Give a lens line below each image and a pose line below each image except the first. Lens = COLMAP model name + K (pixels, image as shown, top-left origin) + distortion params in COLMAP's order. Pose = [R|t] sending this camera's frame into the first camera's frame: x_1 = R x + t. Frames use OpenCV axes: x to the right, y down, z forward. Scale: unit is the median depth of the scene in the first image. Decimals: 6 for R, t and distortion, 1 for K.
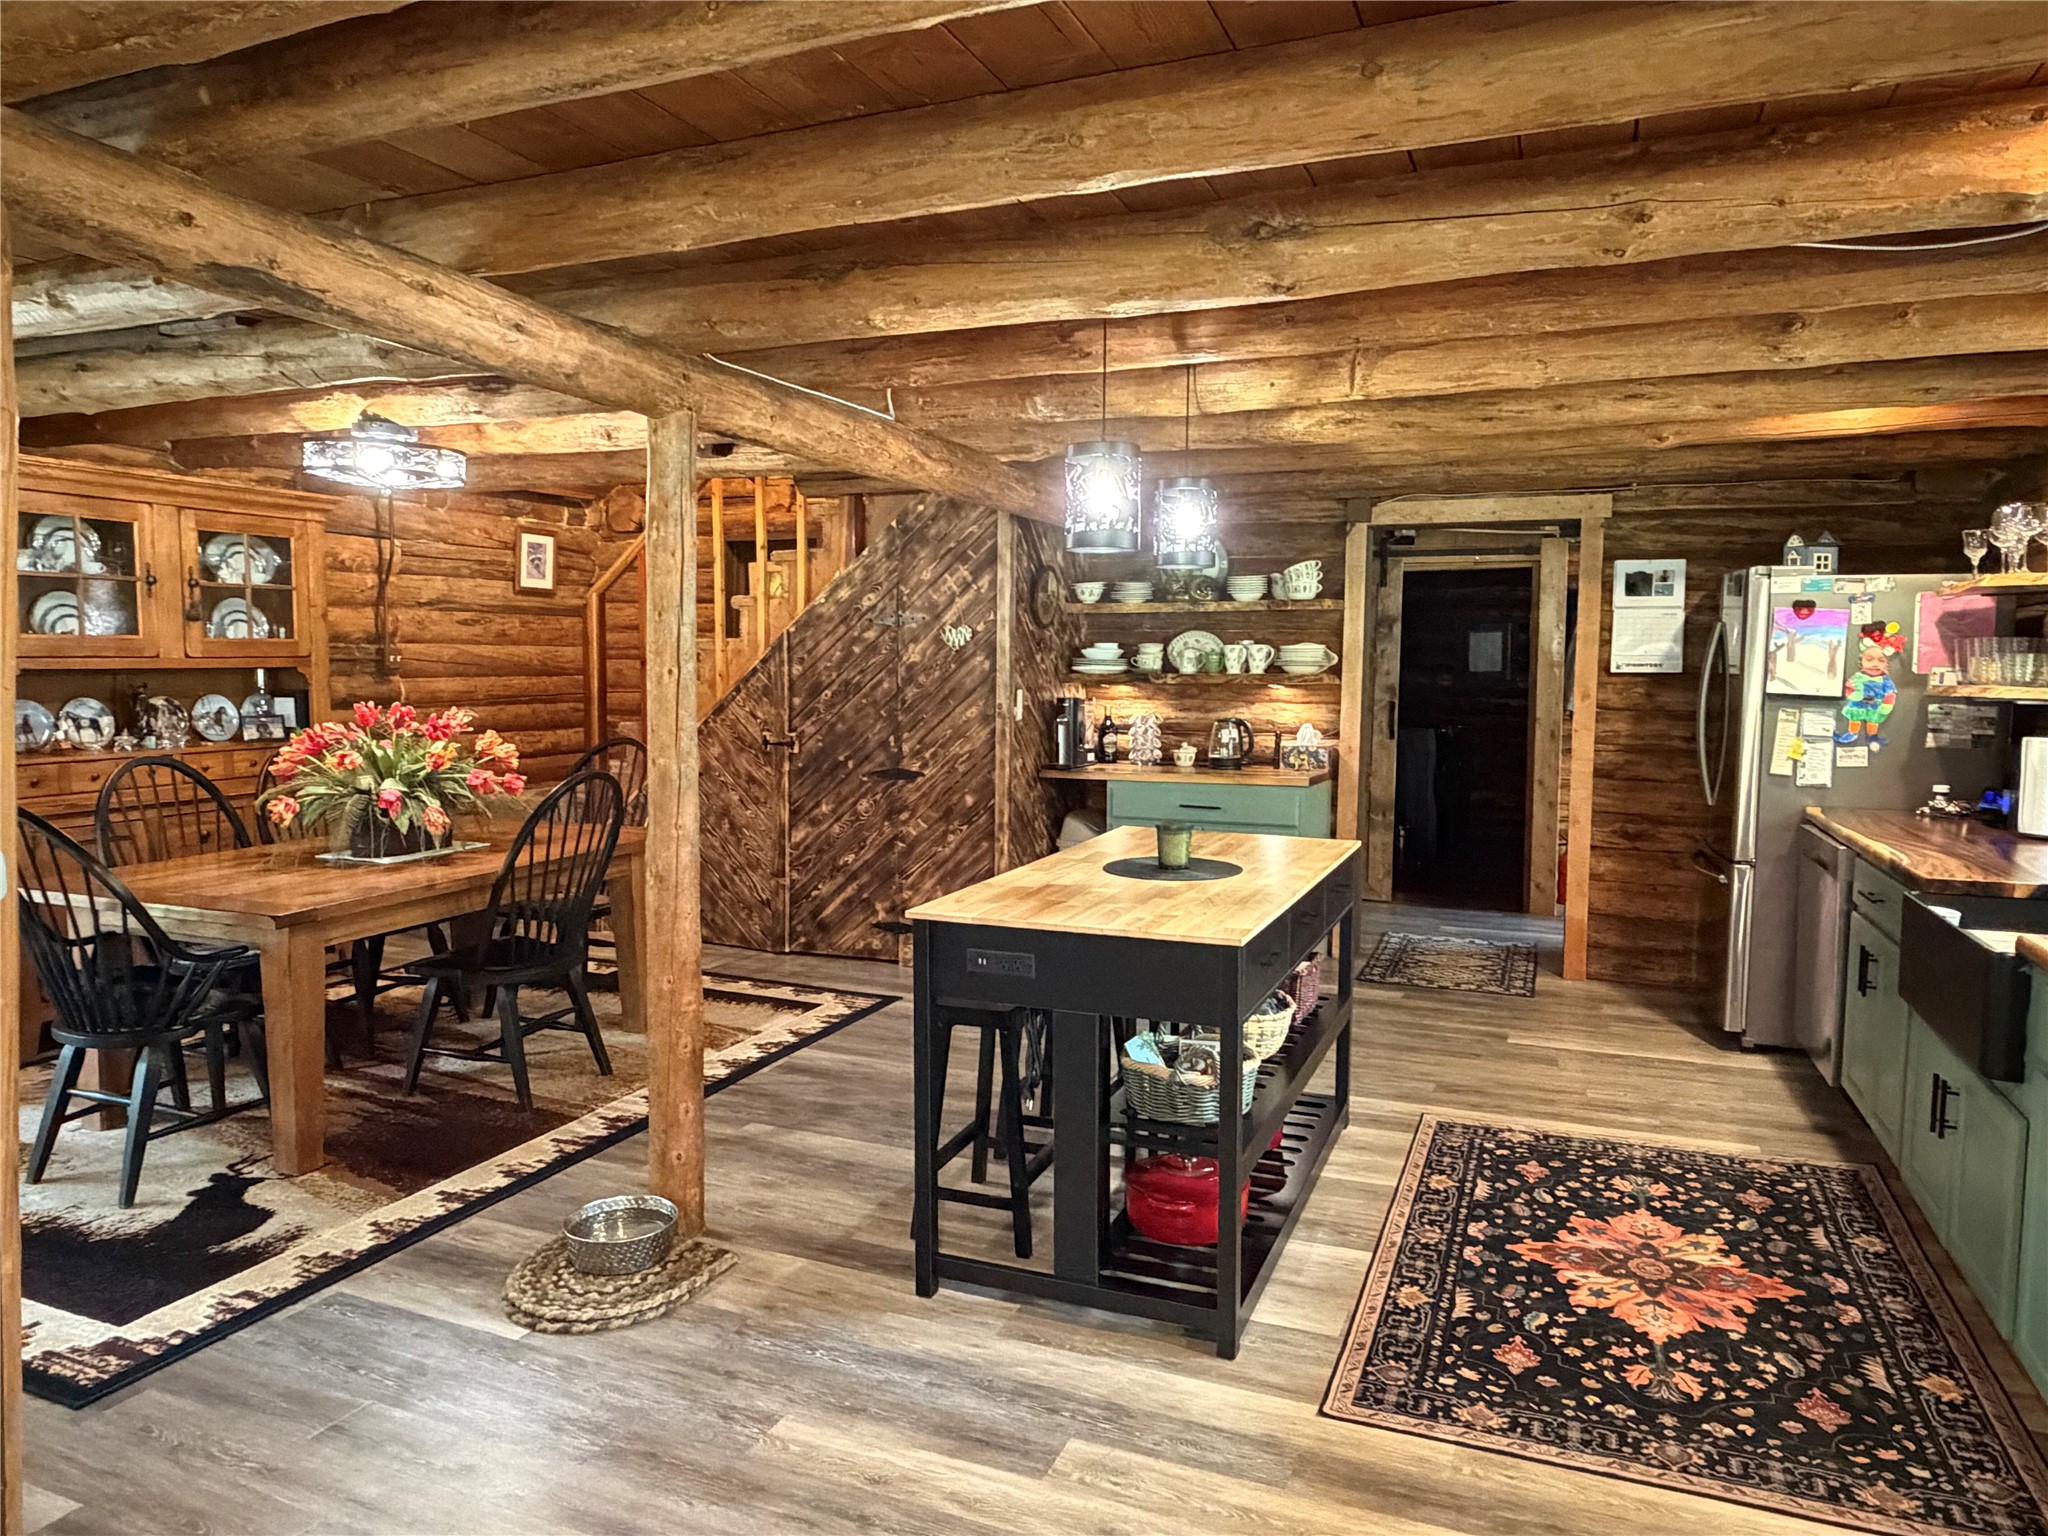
lens RADIAL K [[1317.5, 0, 1027.3], [0, 1317.5, 769.8], [0, 0, 1]] dist [0.002709, 0.000830]
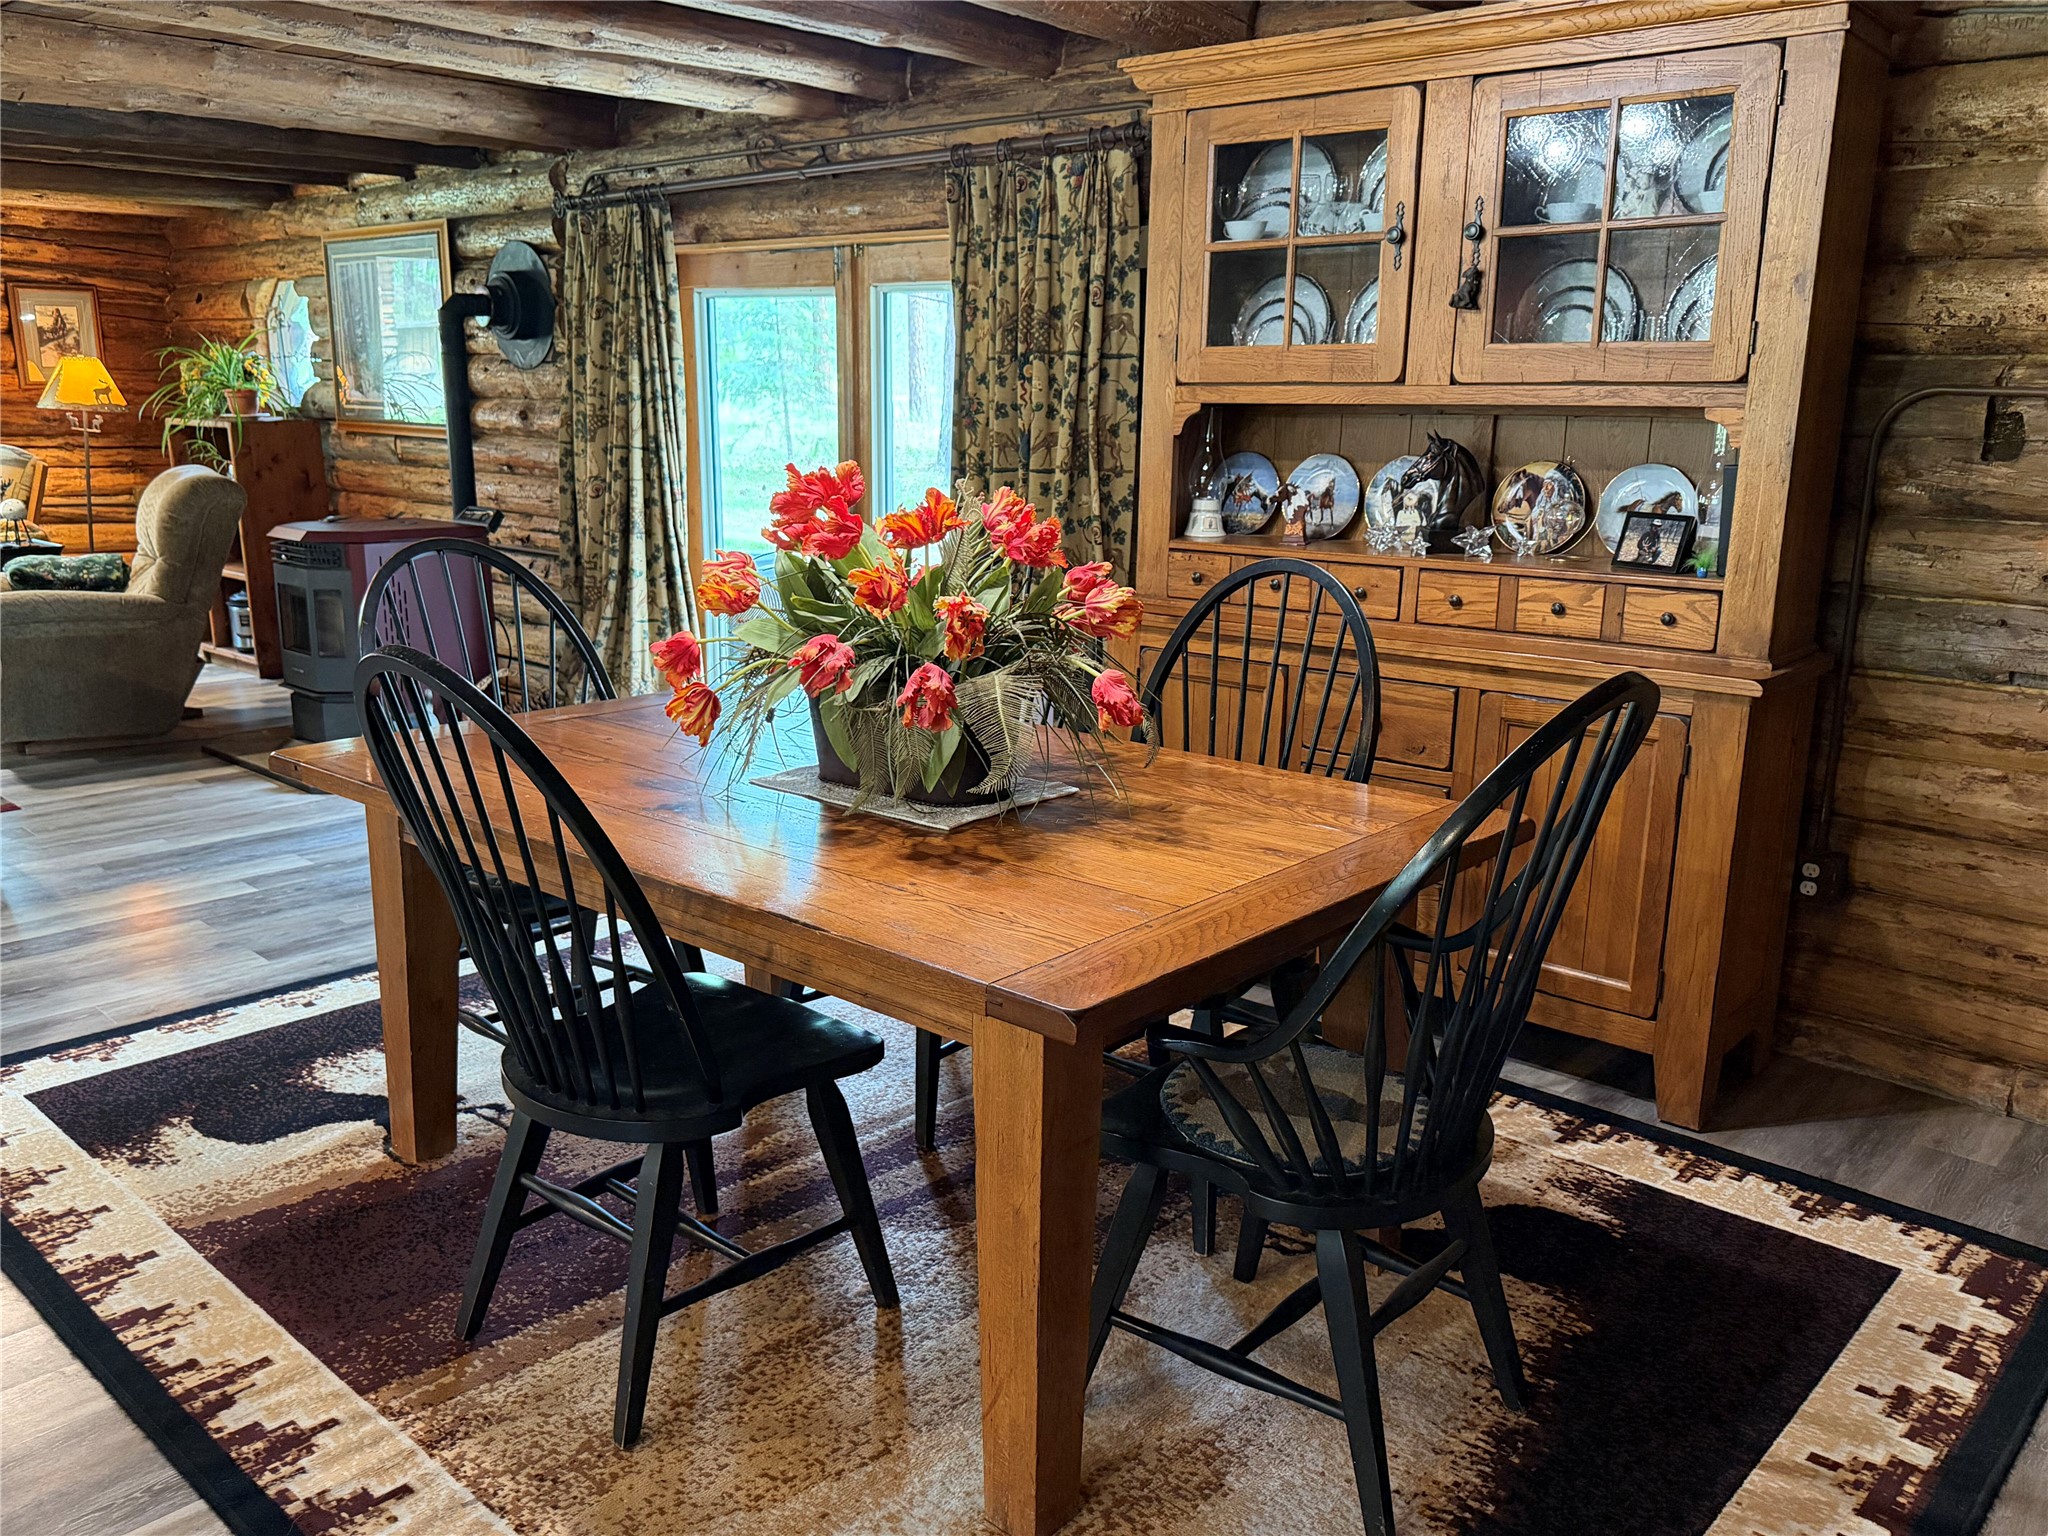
lens RADIAL K [[1553.1, 0, 1022.0], [0, 1553.1, 778.9], [0, 0, 1]] dist [0.049947, -0.056035]
pose [[-0.337808, 0.201399, -0.919415, 0.034747], [-0.092245, 0.965052, 0.245288, -0.095650], [0.936684, 0.167672, -0.307424, 1.450451]]
